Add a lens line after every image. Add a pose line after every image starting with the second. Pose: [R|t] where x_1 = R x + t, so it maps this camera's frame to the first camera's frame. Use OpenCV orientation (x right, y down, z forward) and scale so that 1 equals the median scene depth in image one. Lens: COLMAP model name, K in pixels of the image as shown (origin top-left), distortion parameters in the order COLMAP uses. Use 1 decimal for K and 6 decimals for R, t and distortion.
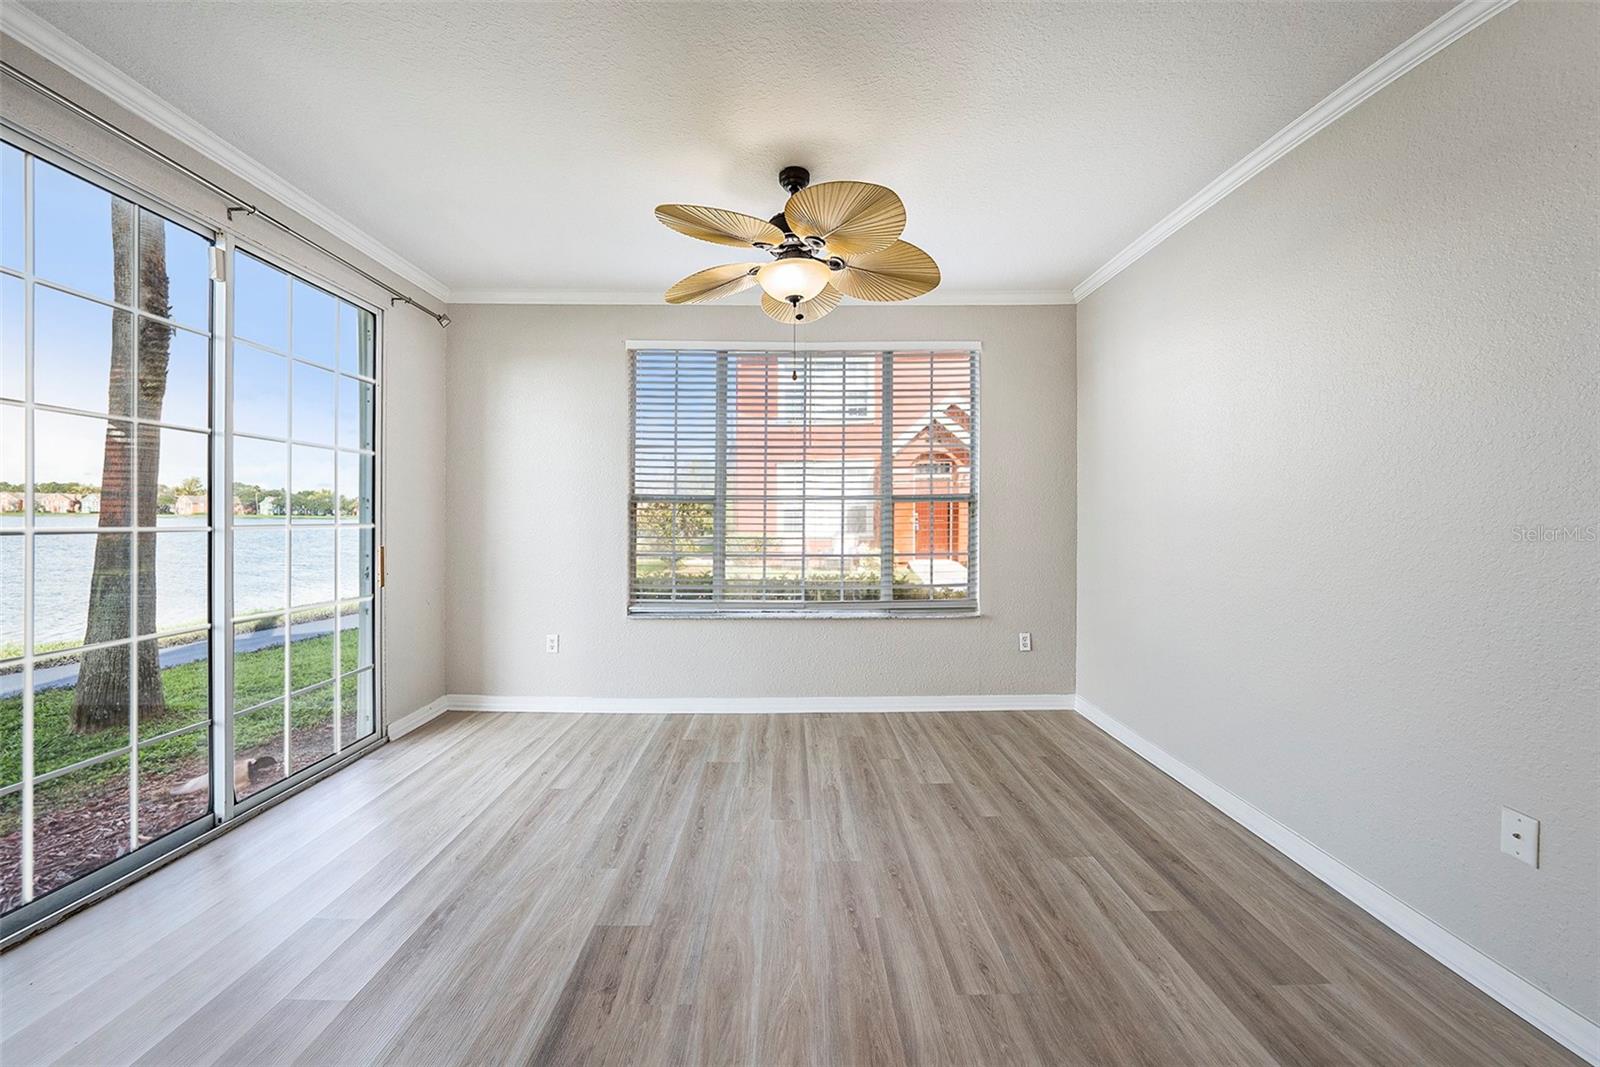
lens RADIAL K [[559.3, 0, 800.2], [0, 559.3, 517.6], [0, 0, 1]] dist [-0.020108, 0.000204]
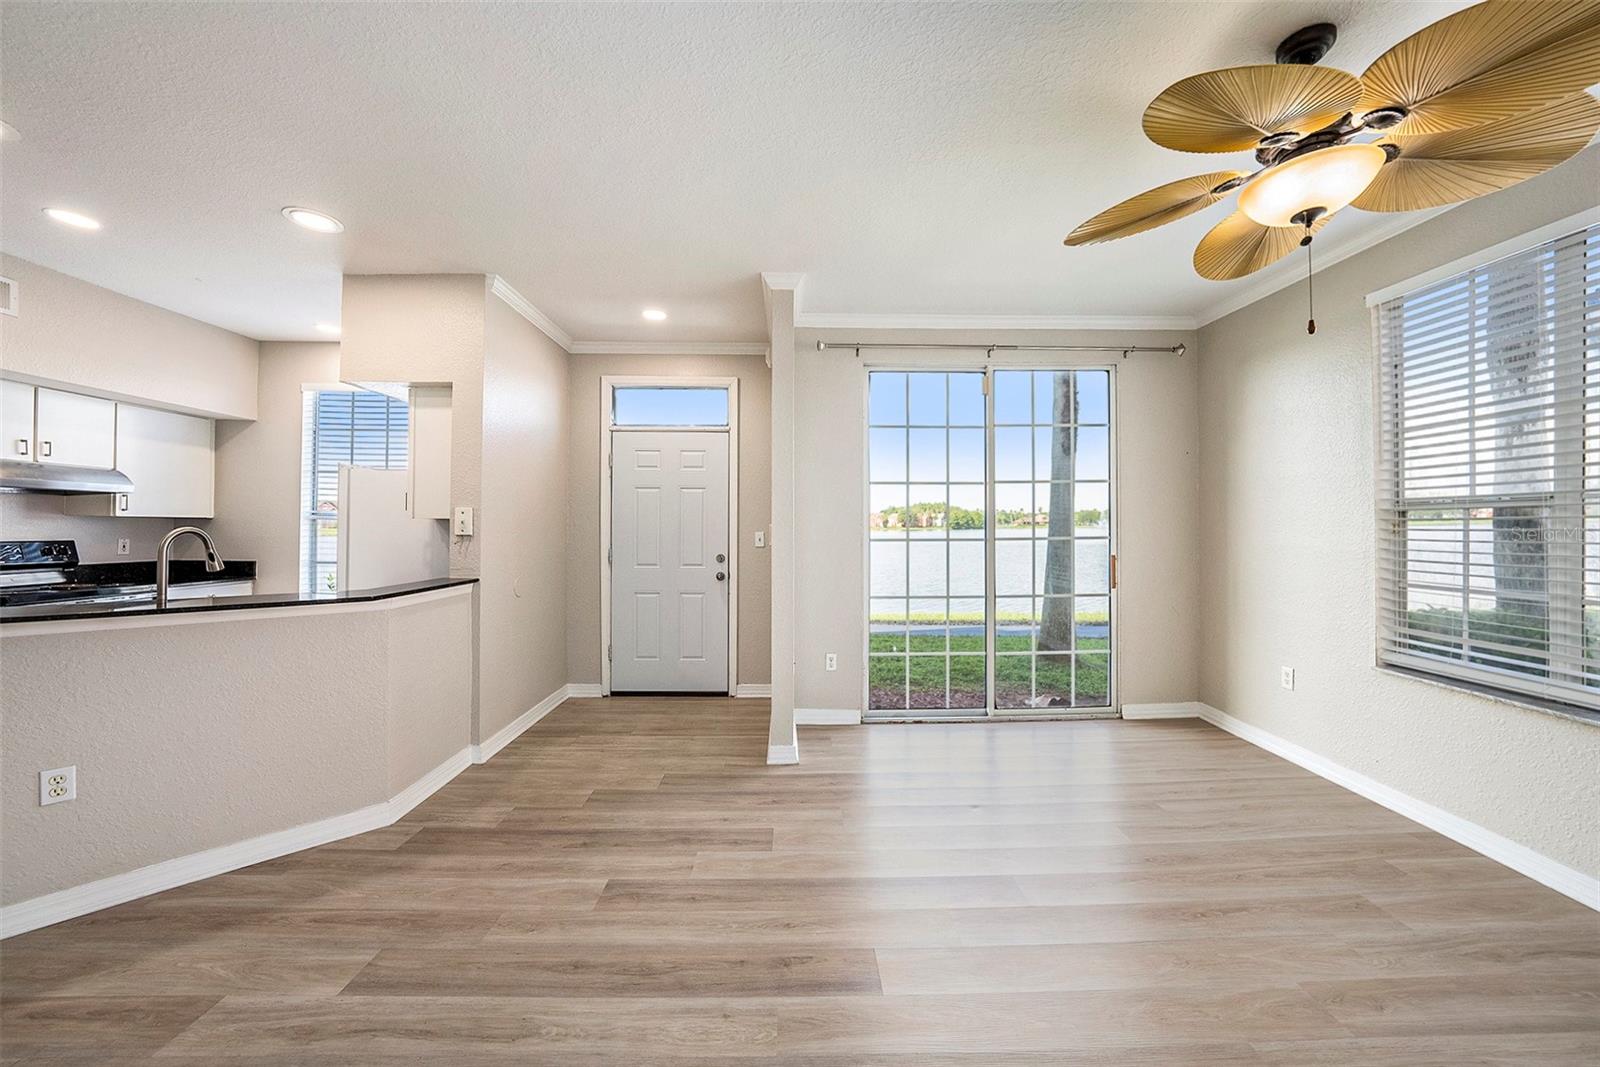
lens RADIAL K [[559.3, 0, 800.2], [0, 559.3, 517.6], [0, 0, 1]] dist [-0.020108, 0.000204]
pose [[0.006901, -0.023559, -0.999699, 0.456338], [-0.000290, 0.999722, -0.023562, -0.001418], [0.999976, 0.000453, 0.006892, 0.288930]]
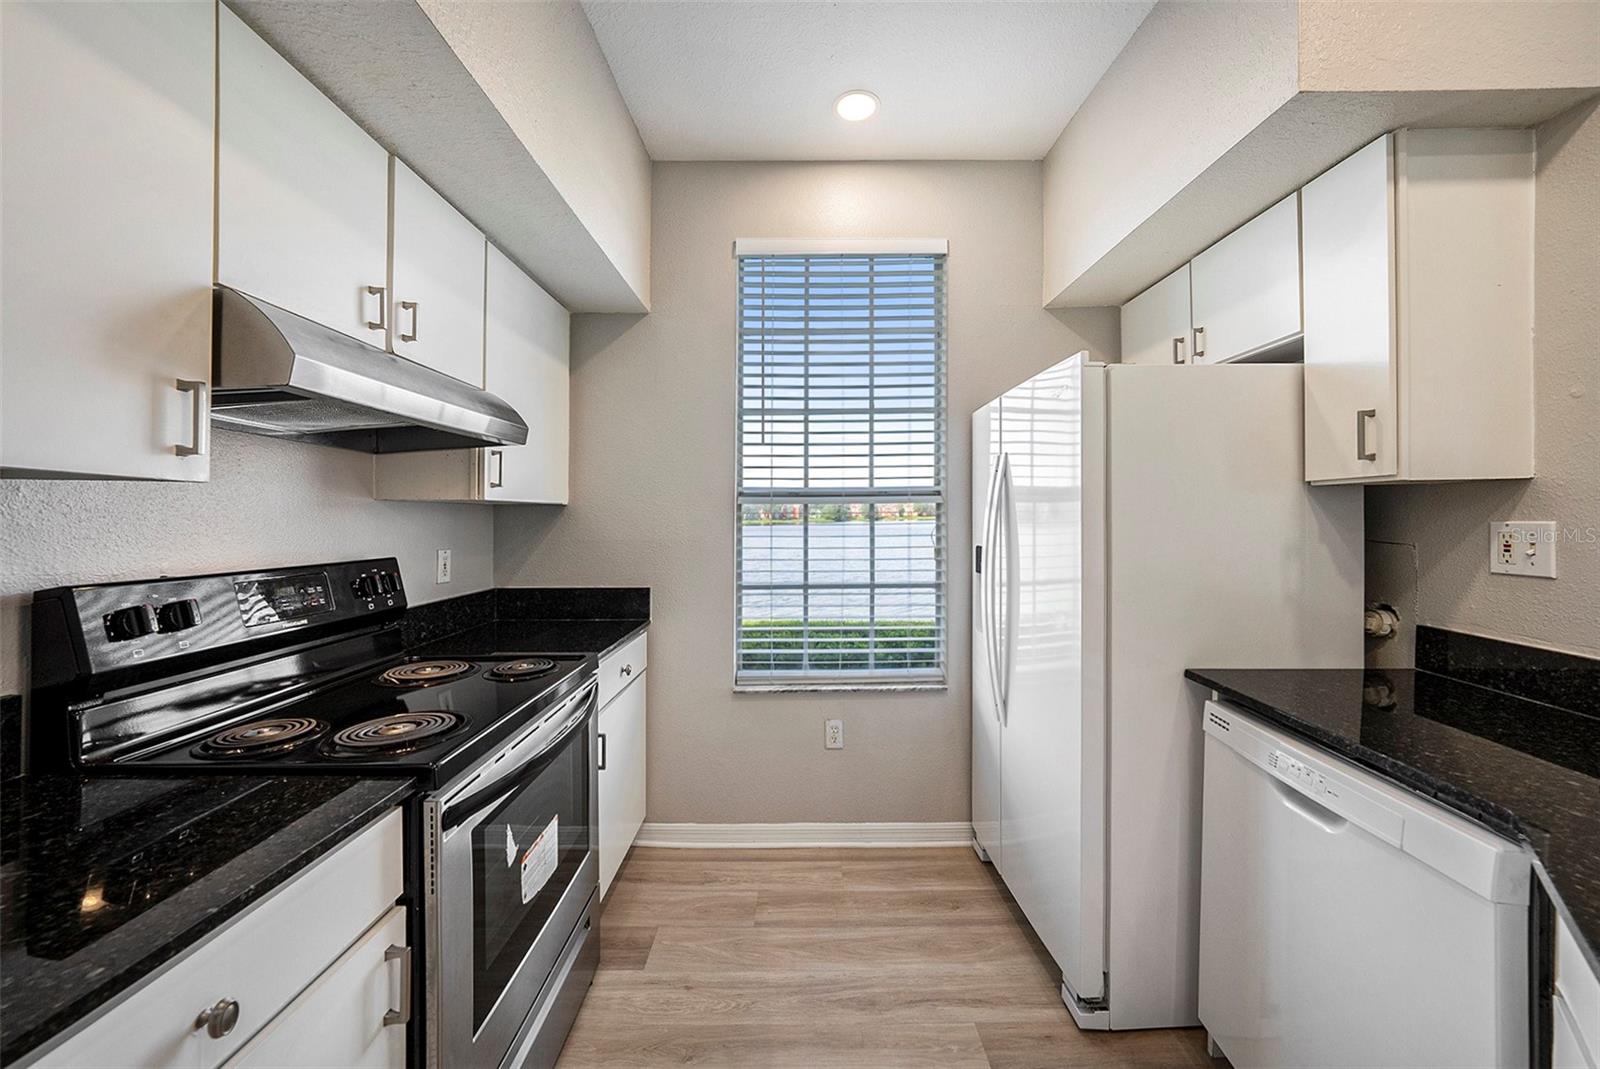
lens RADIAL K [[590.9, 0, 795.7], [0, 590.9, 497.2], [0, 0, 1]] dist [0.015648, 0.000178]
pose [[-0.025838, -0.042656, -0.998756, -0.144694], [0.019471, 0.998878, -0.043165, -0.002507], [0.999476, -0.020562, -0.024979, -0.804642]]
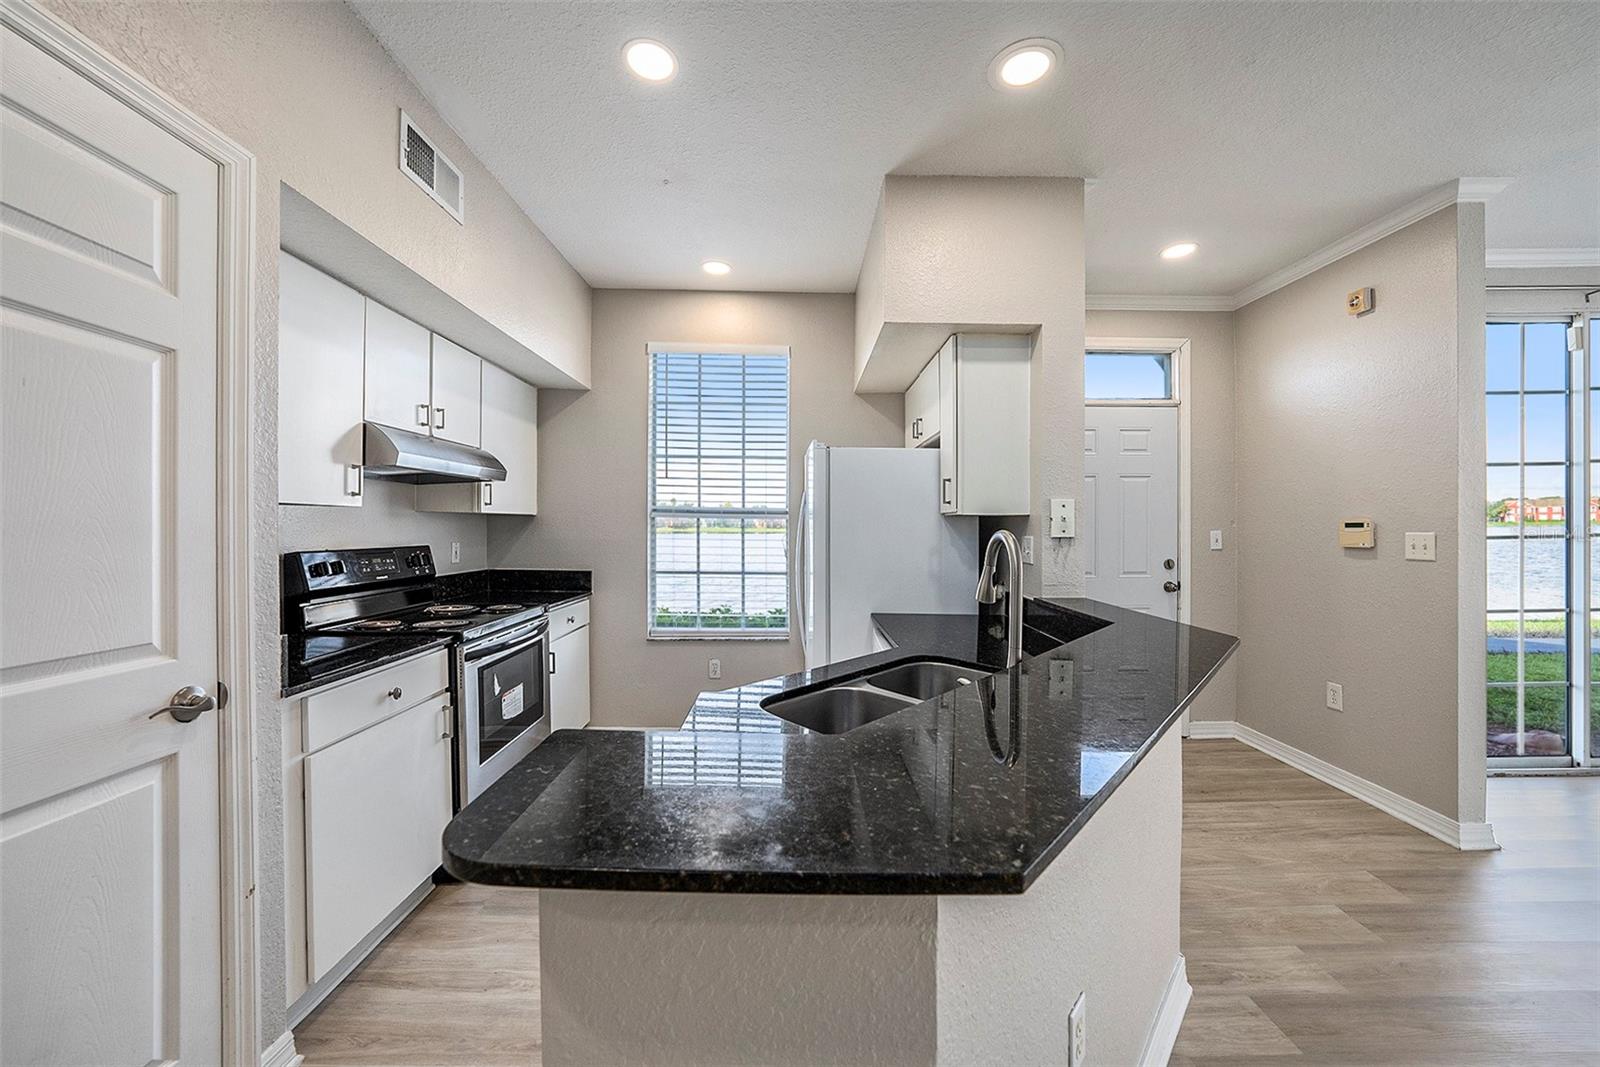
lens RADIAL K [[562.6, 0, 800.0], [0, 562.6, 533.5], [0, 0, 1]] dist [0.001874, 0.000146]
pose [[0.008703, 0.004985, -0.999950, 0.190485], [0.000682, 0.999987, 0.004992, -0.001136], [0.999962, -0.000726, 0.008699, -0.620146]]
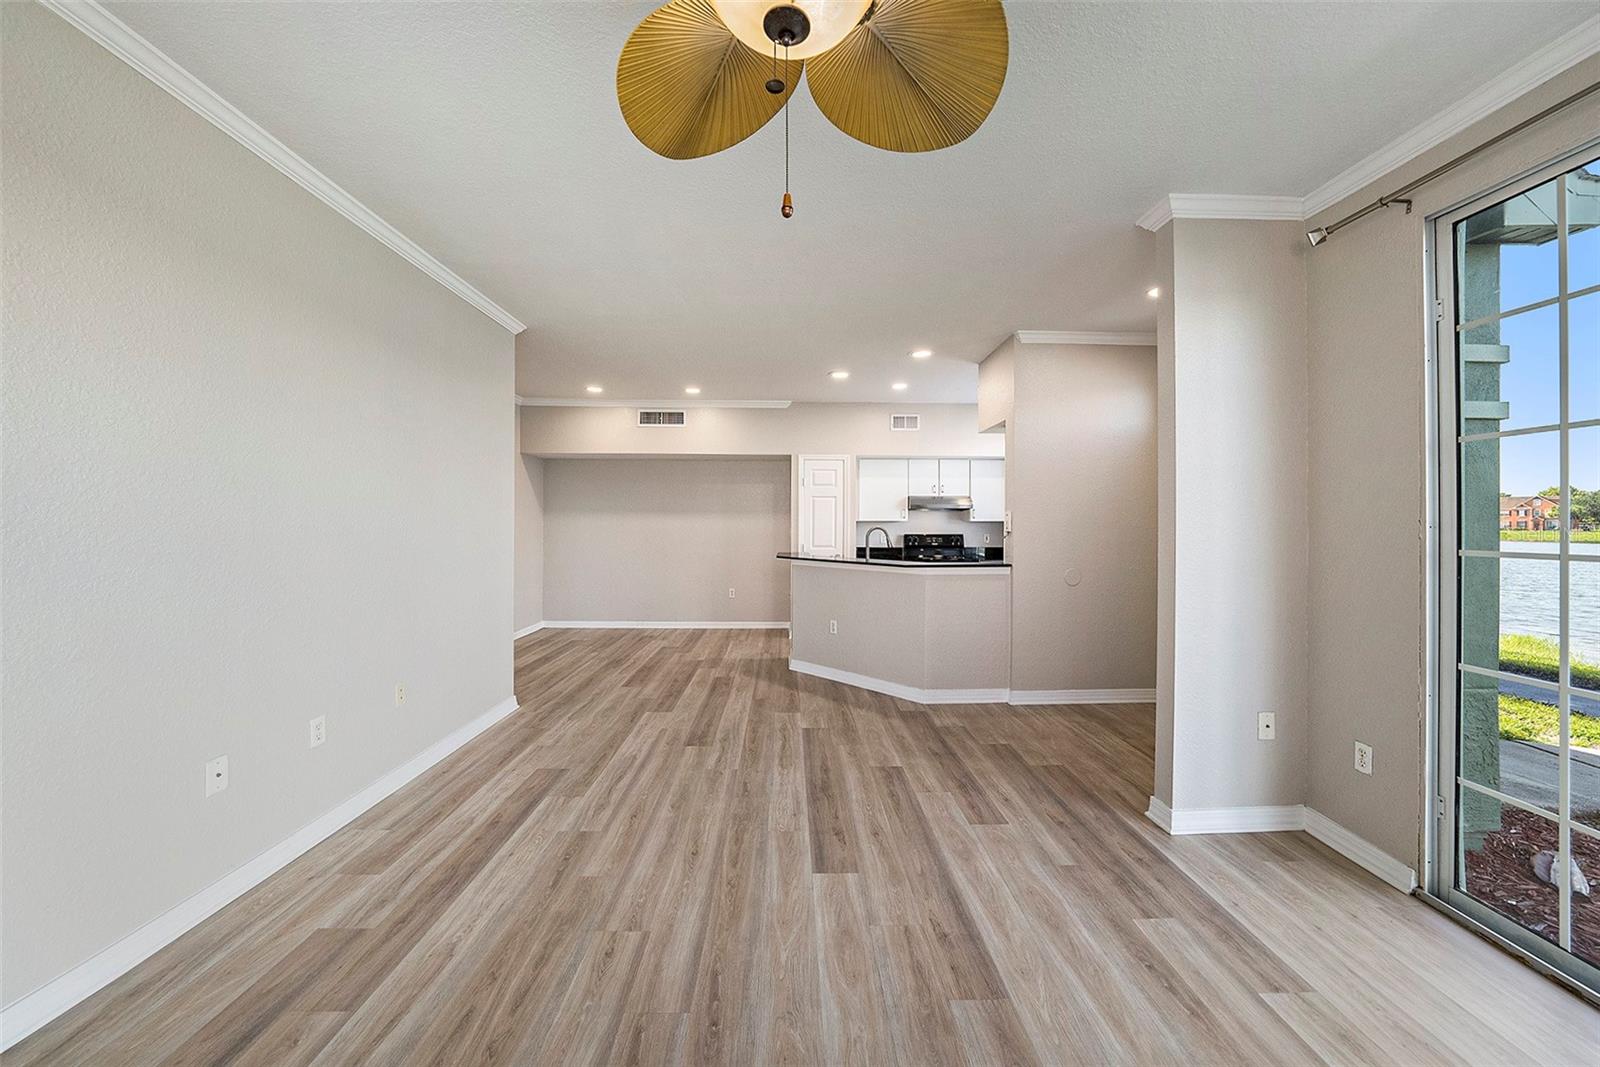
lens RADIAL K [[568.8, 0, 797.7], [0, 568.8, 521.7], [0, 0, 1]] dist [-0.019502, 0.000224]
pose [[-0.999962, -0.008683, -0.001203, -0.013976], [-0.008674, 0.999933, -0.007721, -0.004280], [0.001270, -0.007710, -0.999969, 1.036034]]
